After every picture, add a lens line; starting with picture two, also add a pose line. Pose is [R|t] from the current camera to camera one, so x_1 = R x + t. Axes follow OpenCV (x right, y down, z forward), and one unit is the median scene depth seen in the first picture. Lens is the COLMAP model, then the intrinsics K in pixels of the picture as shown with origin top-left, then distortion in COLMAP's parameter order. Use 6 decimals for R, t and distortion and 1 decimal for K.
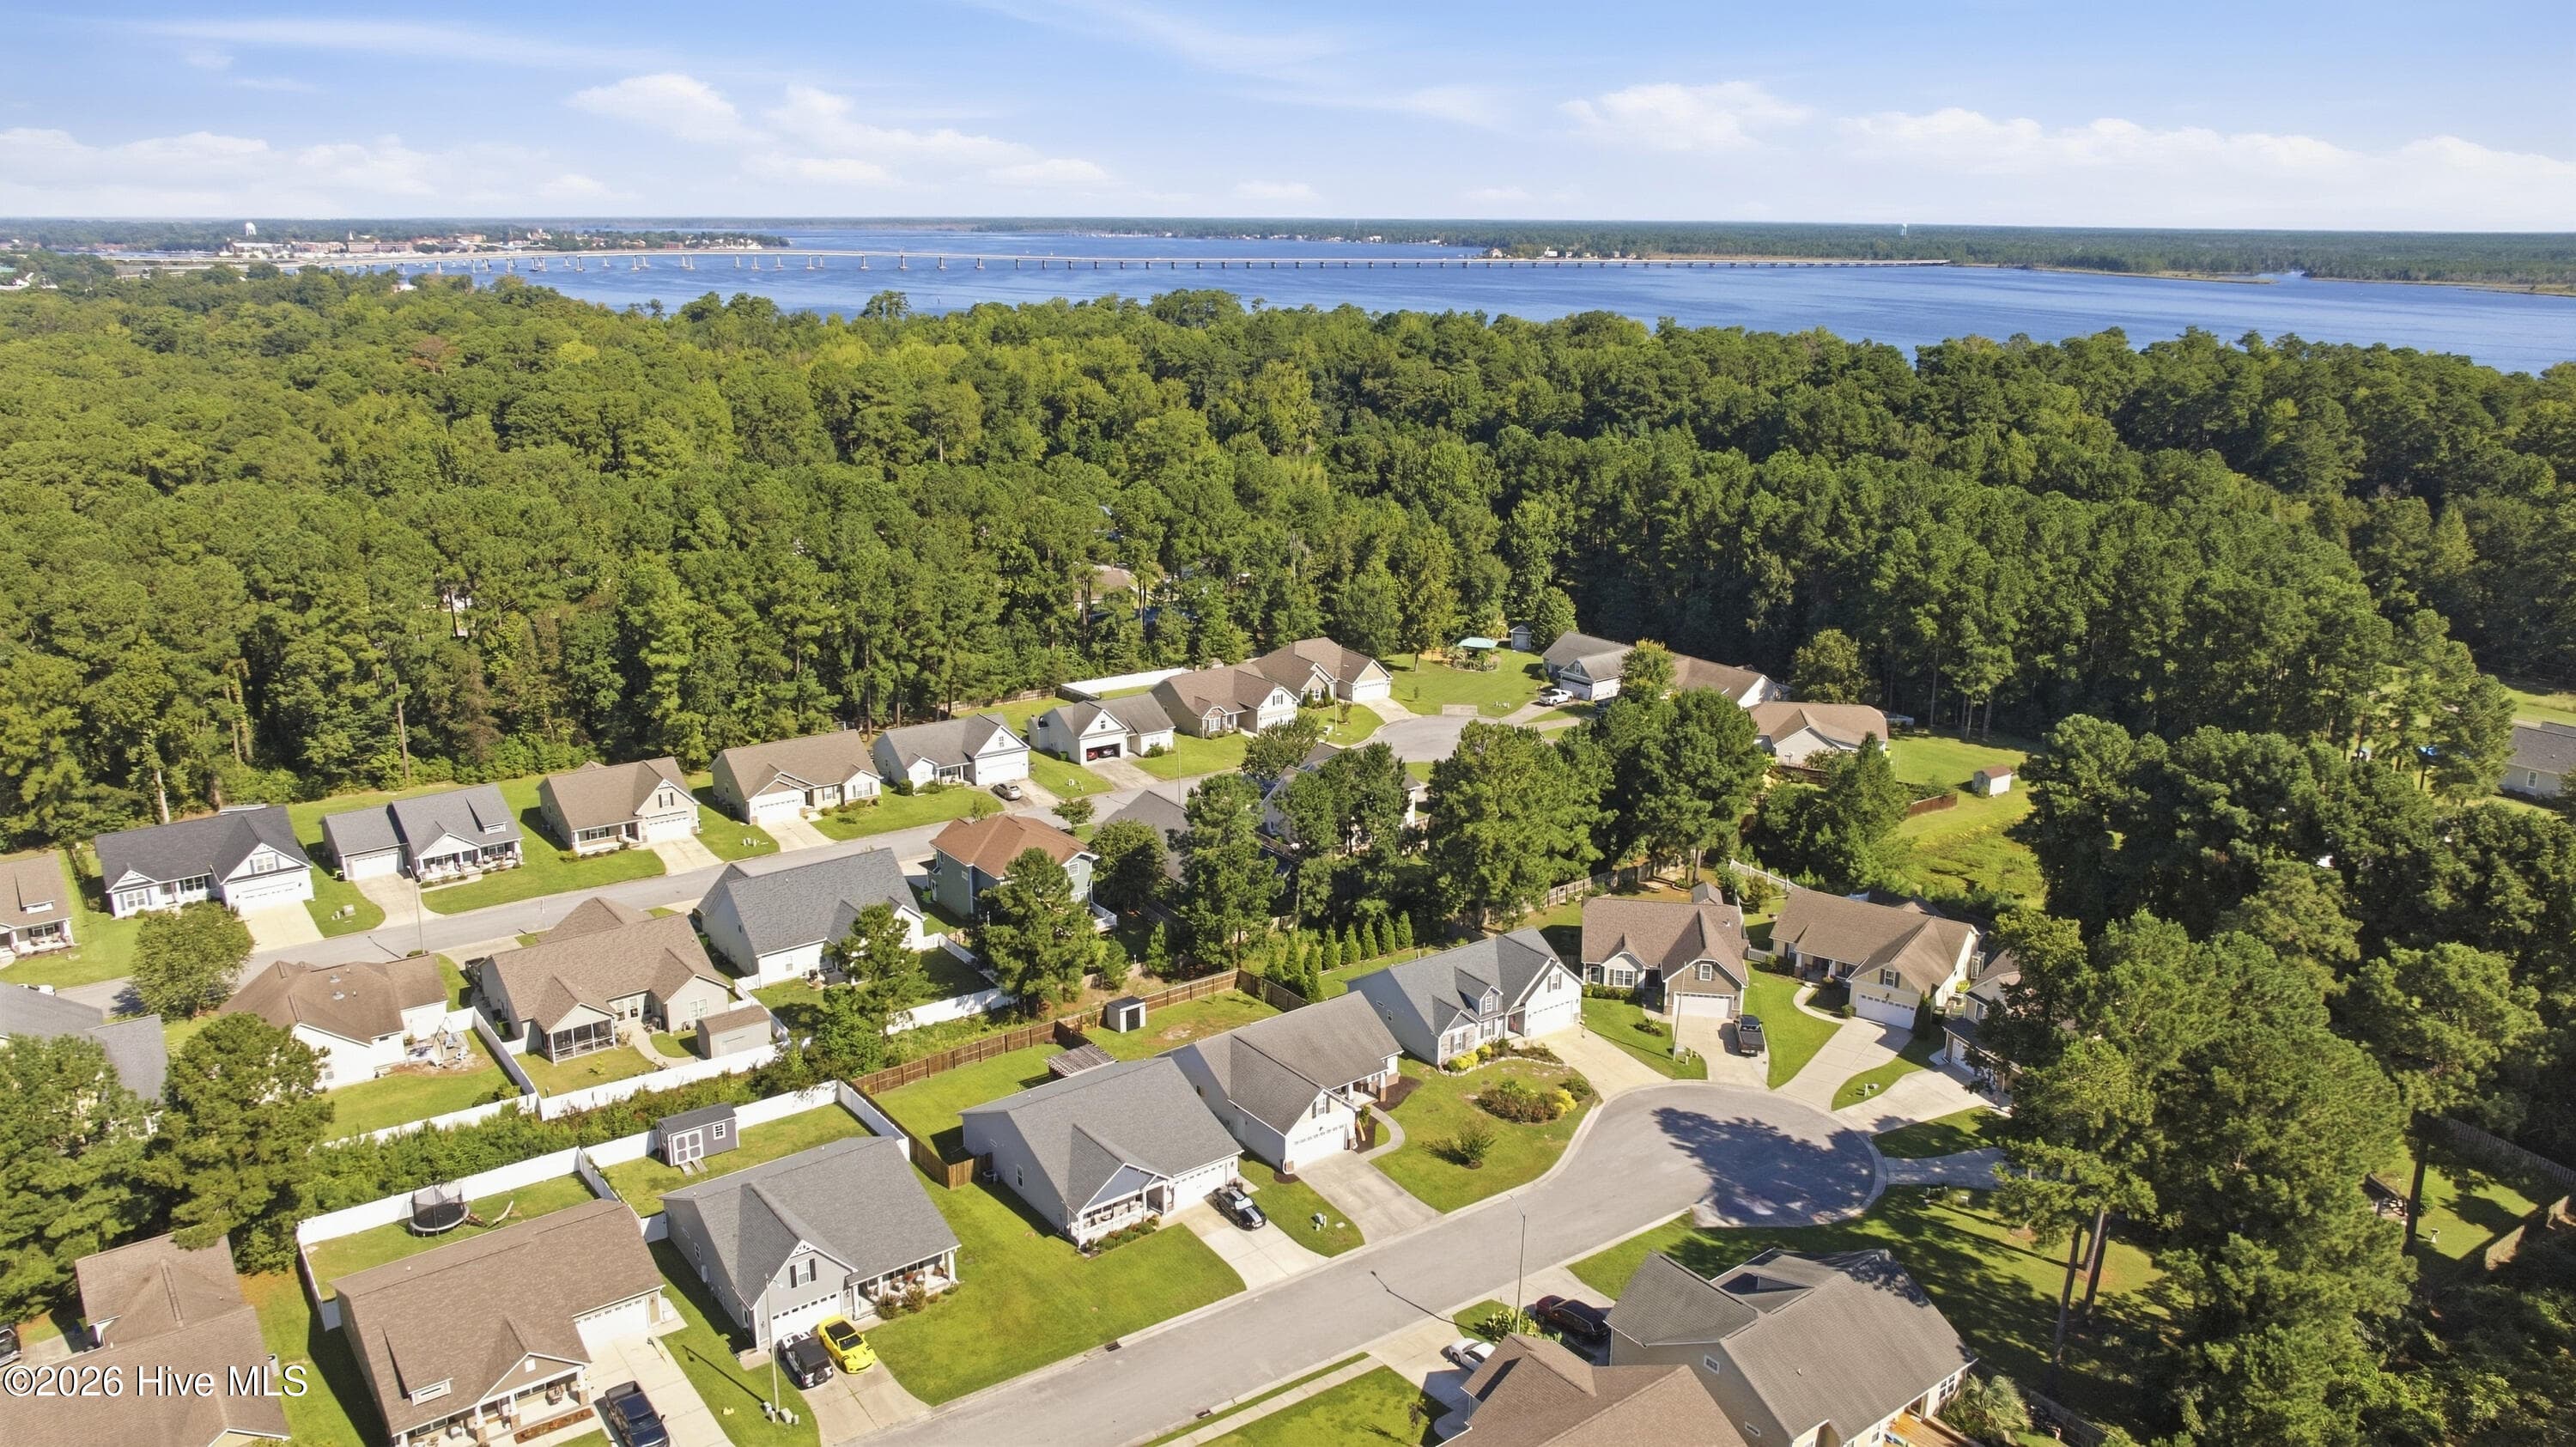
lens RADIAL K [[1837.1, 0, 1278.8], [0, 1837.1, 727.6], [0, 0, 1]] dist [-0.017197, 0.012083]
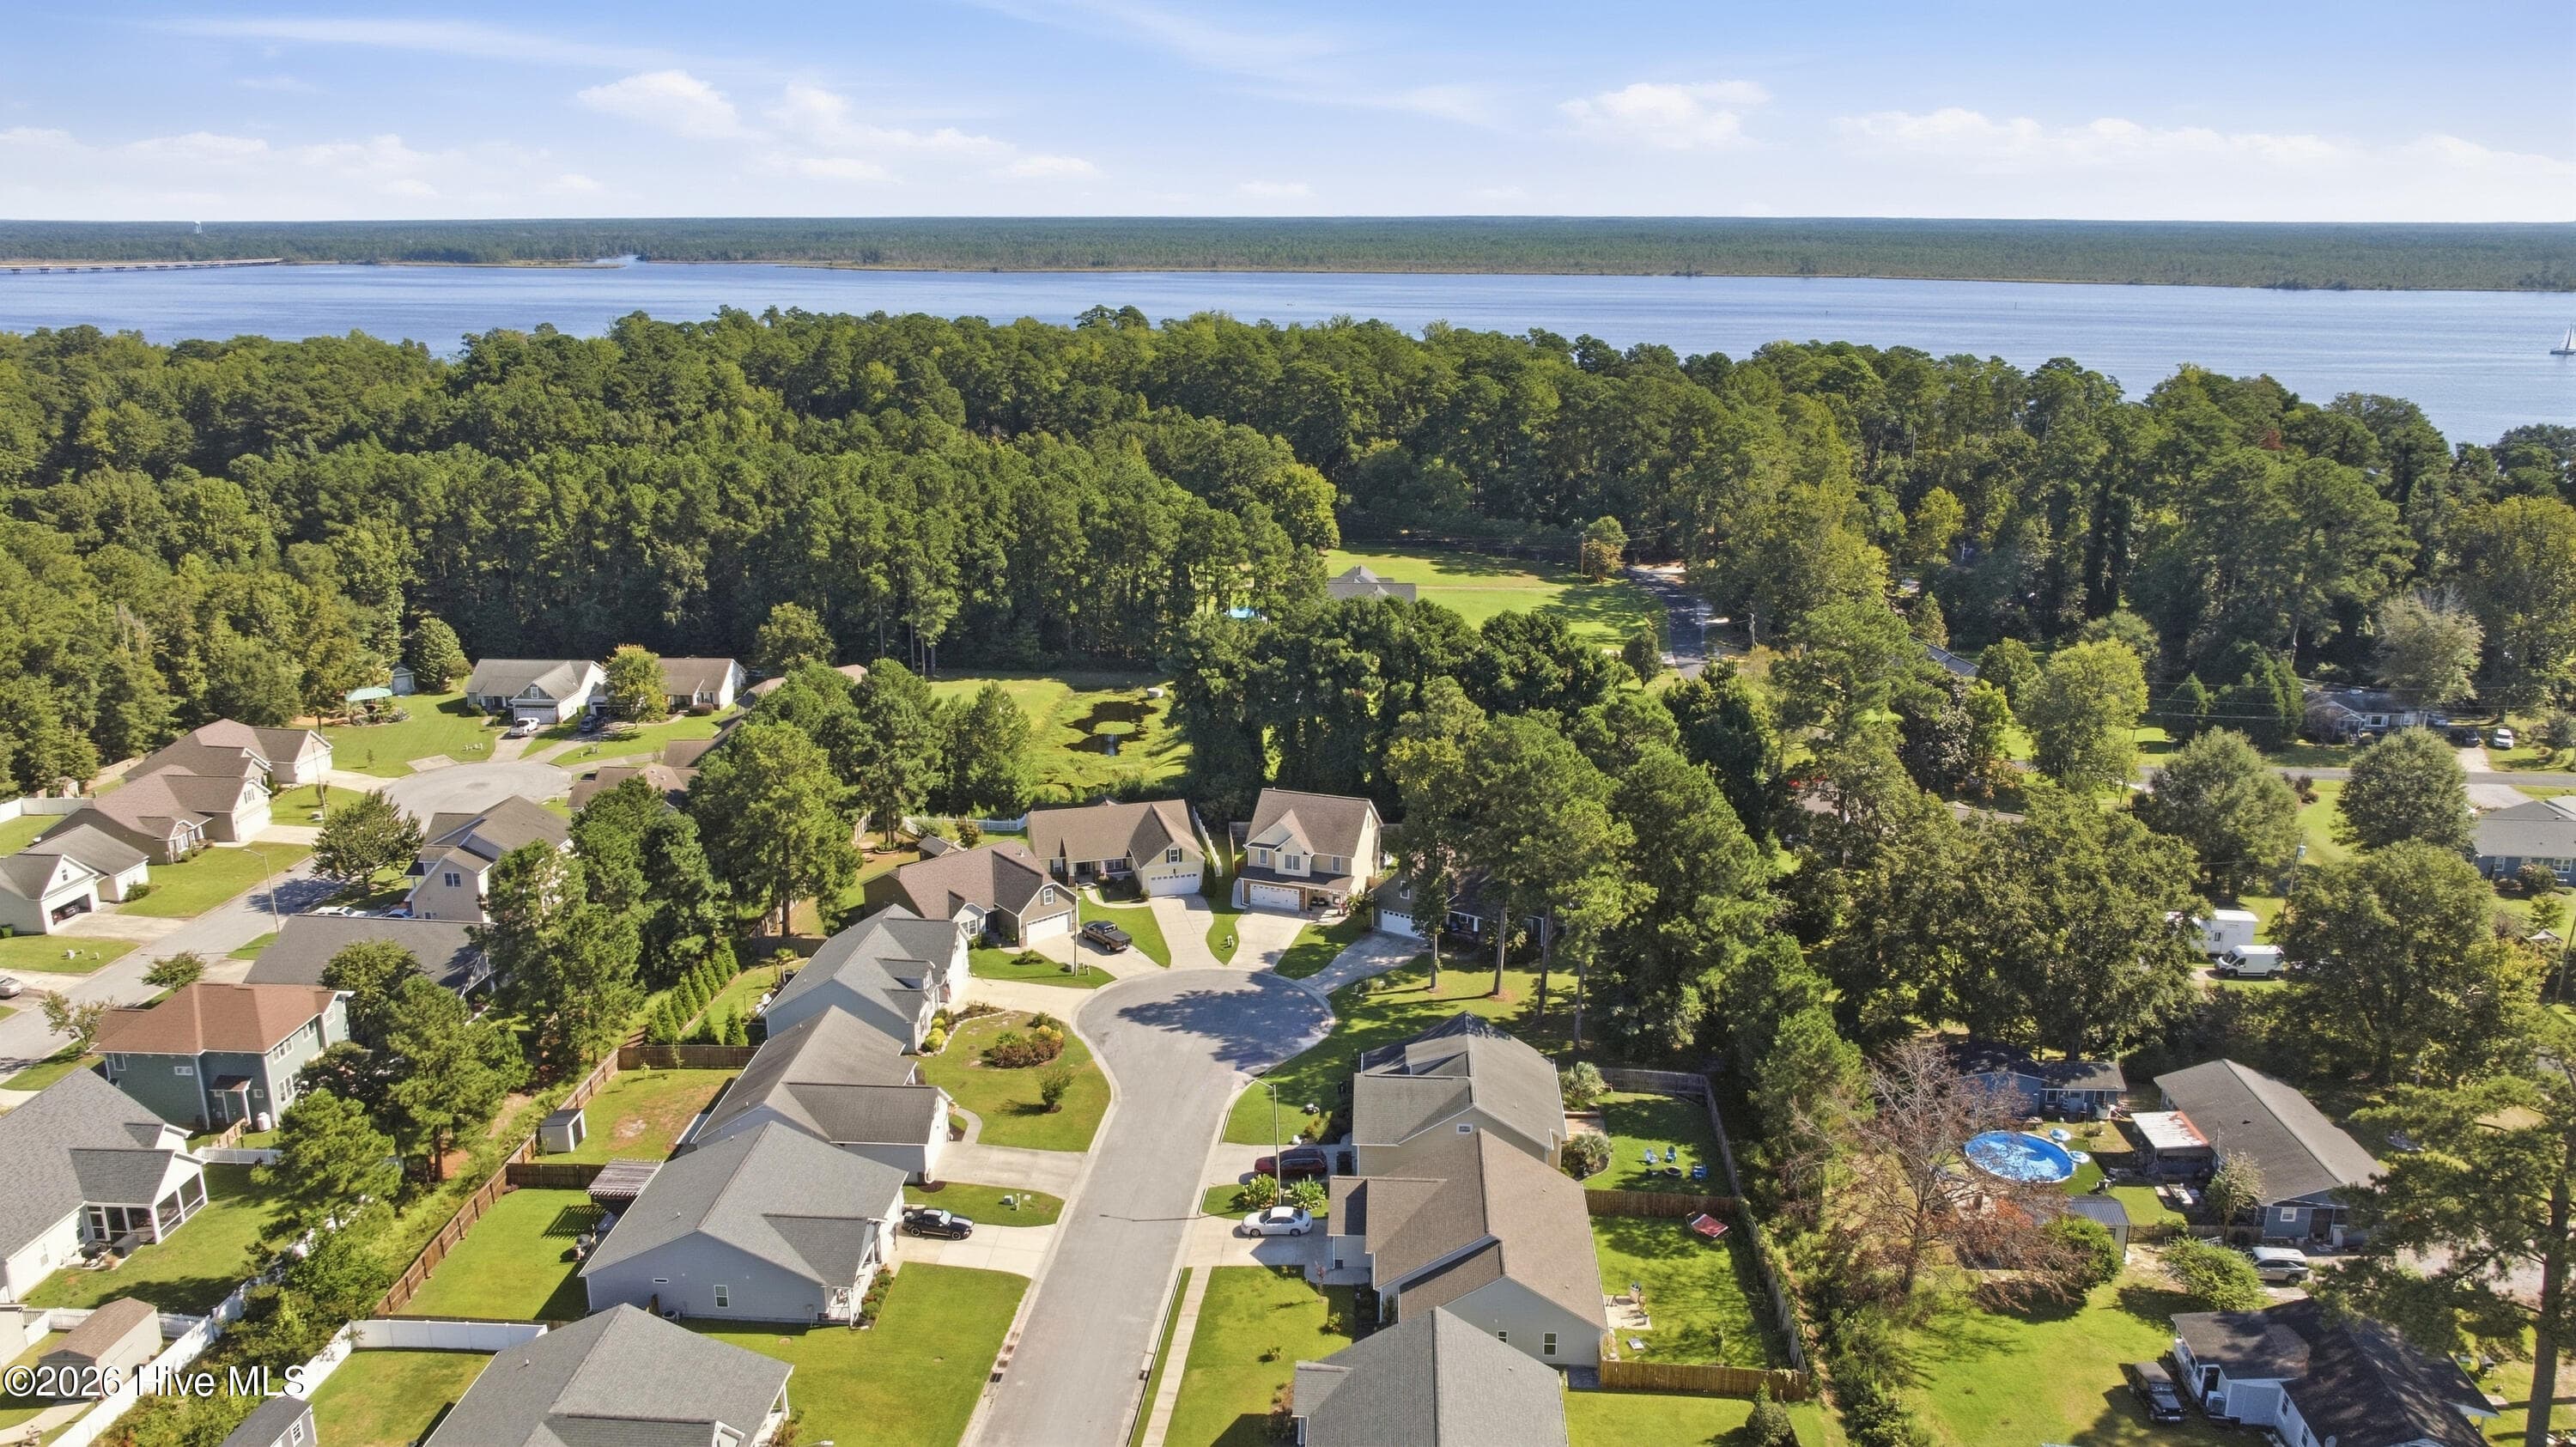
lens RADIAL K [[1837.1, 0, 1297.1], [0, 1837.1, 711.6], [0, 0, 1]] dist [-0.017197, 0.012083]
pose [[0.649562, -0.209545, 0.730863, -0.313915], [0.212271, 0.973028, 0.090318, -0.028624], [-0.730076, 0.096474, 0.676522, 0.100422]]
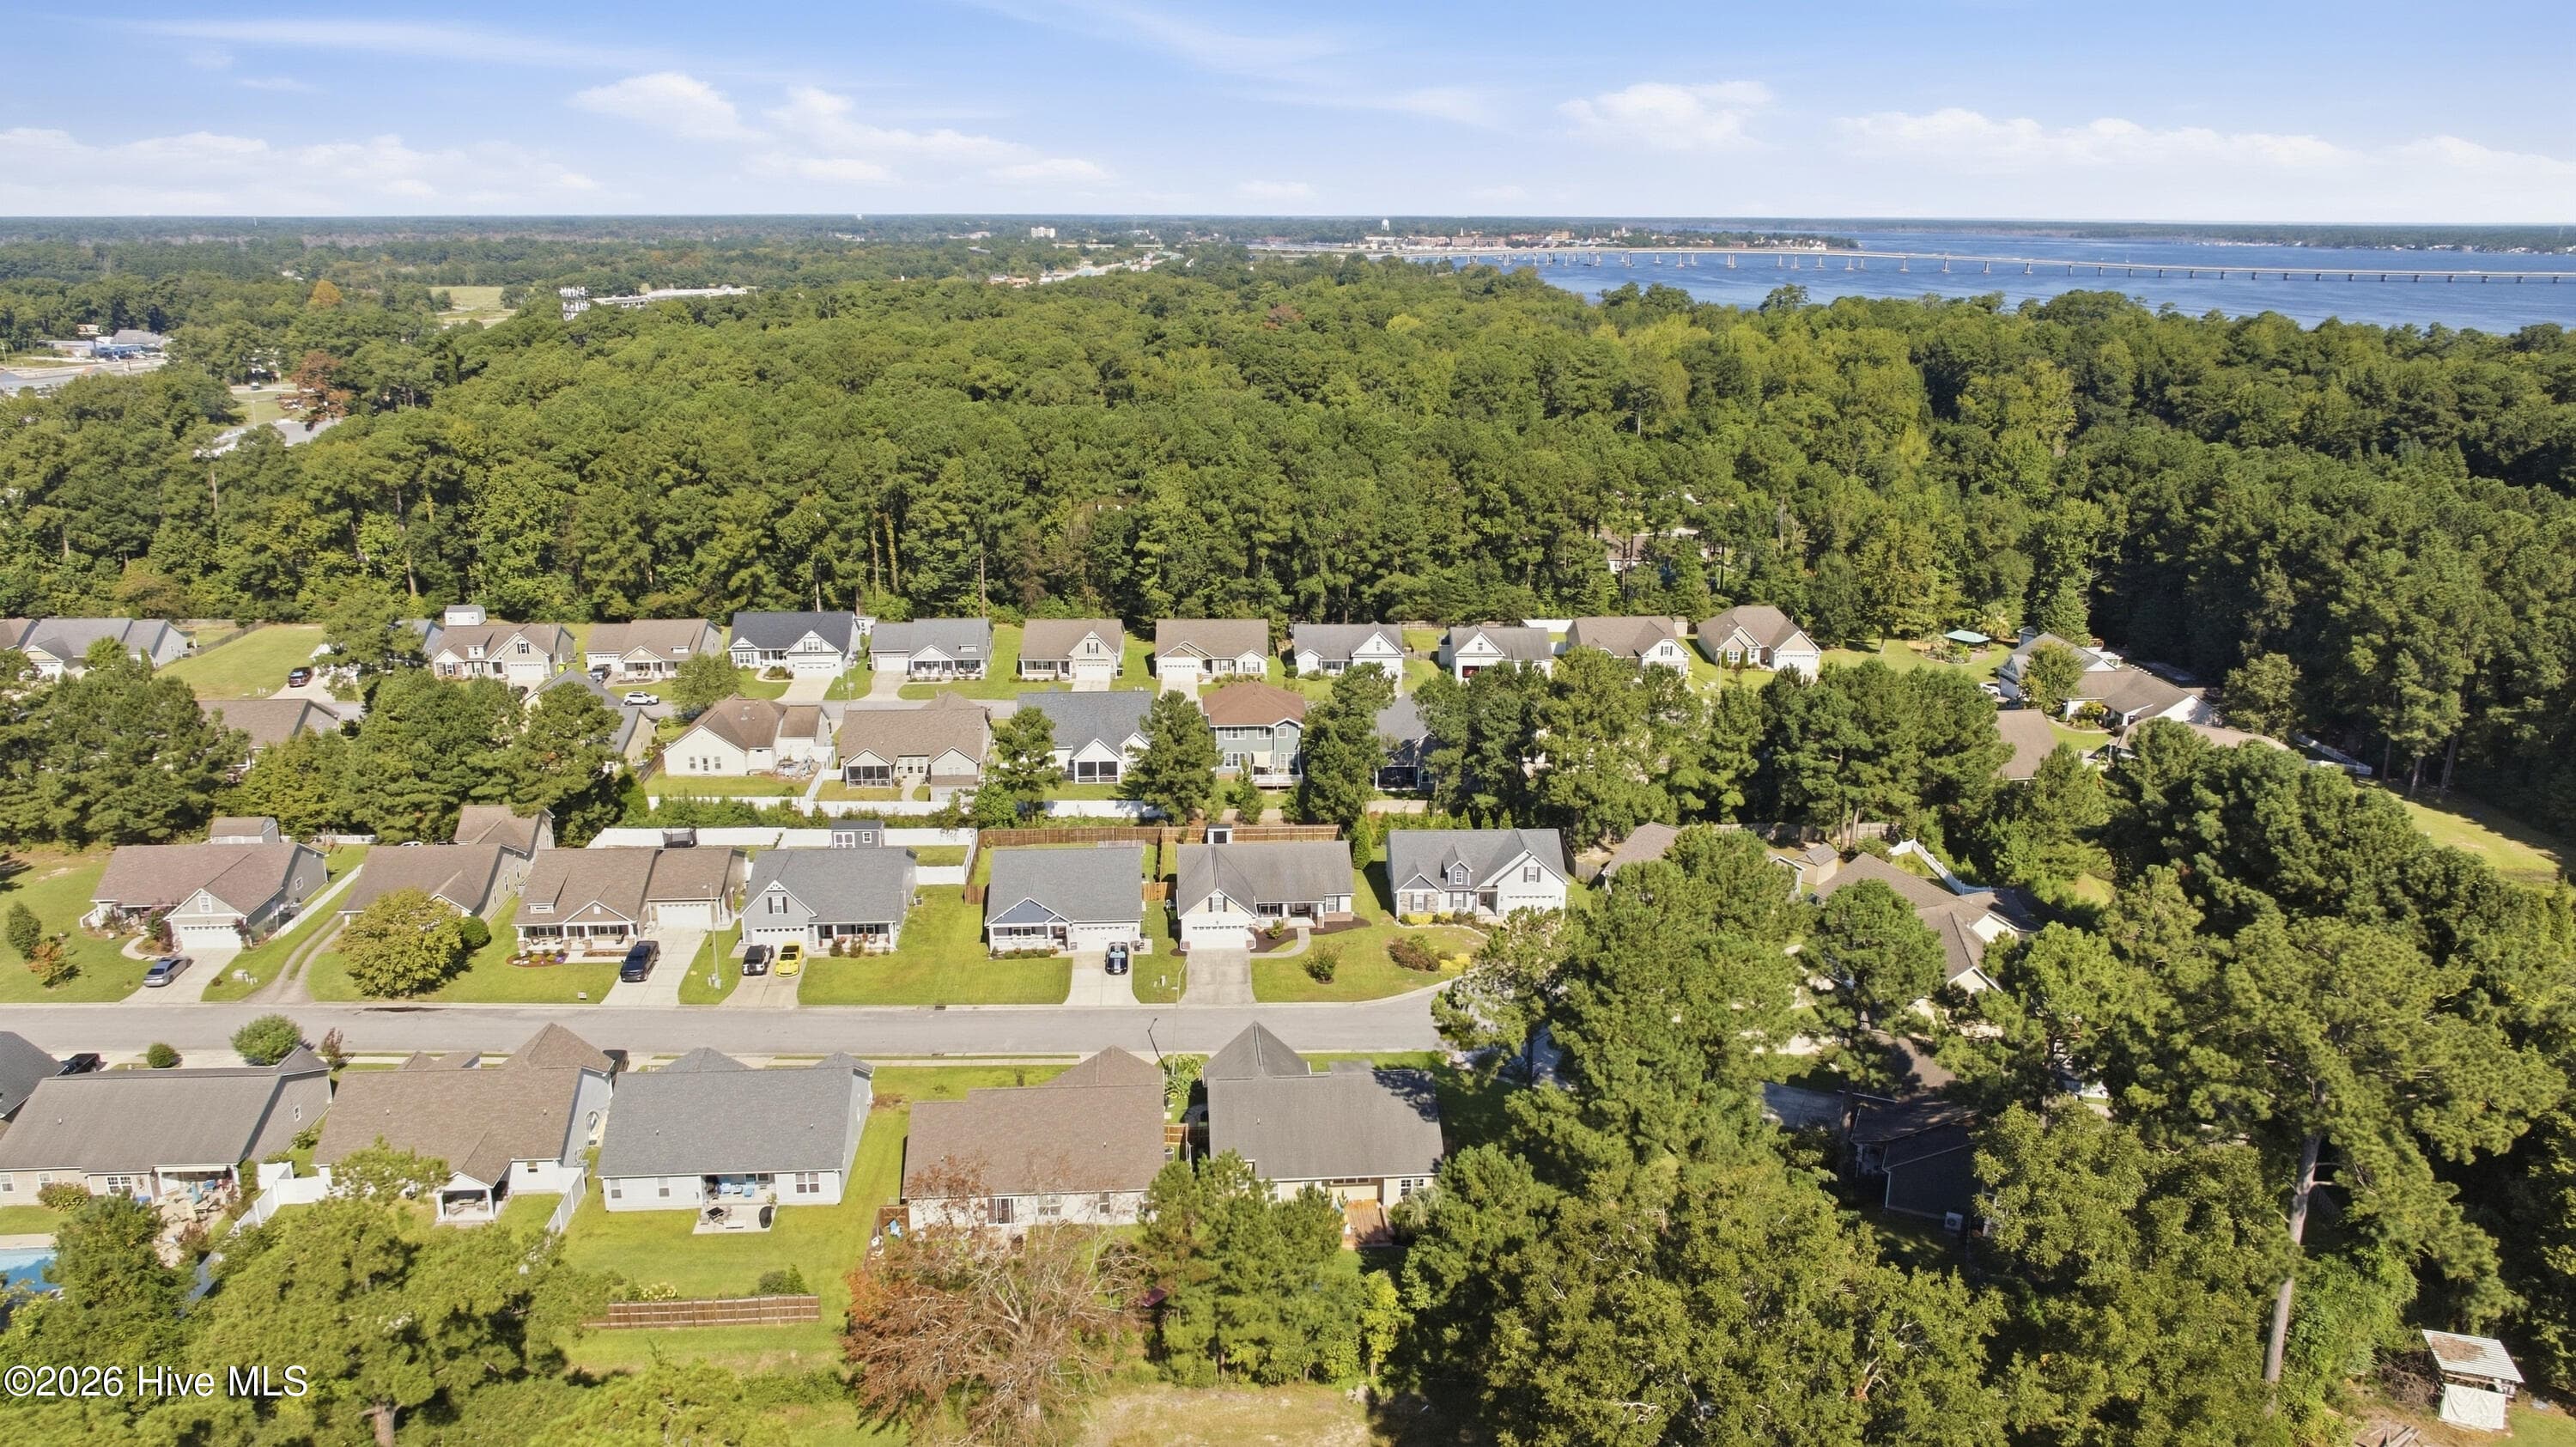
lens RADIAL K [[1837.1, 0, 1278.8], [0, 1837.1, 721.3], [0, 0, 1]] dist [-0.017197, 0.012083]
pose [[0.839875, 0.146409, -0.522660, 0.404394], [-0.148819, 0.988147, 0.037662, 0.020083], [0.521979, 0.046150, 0.851709, -0.017987]]
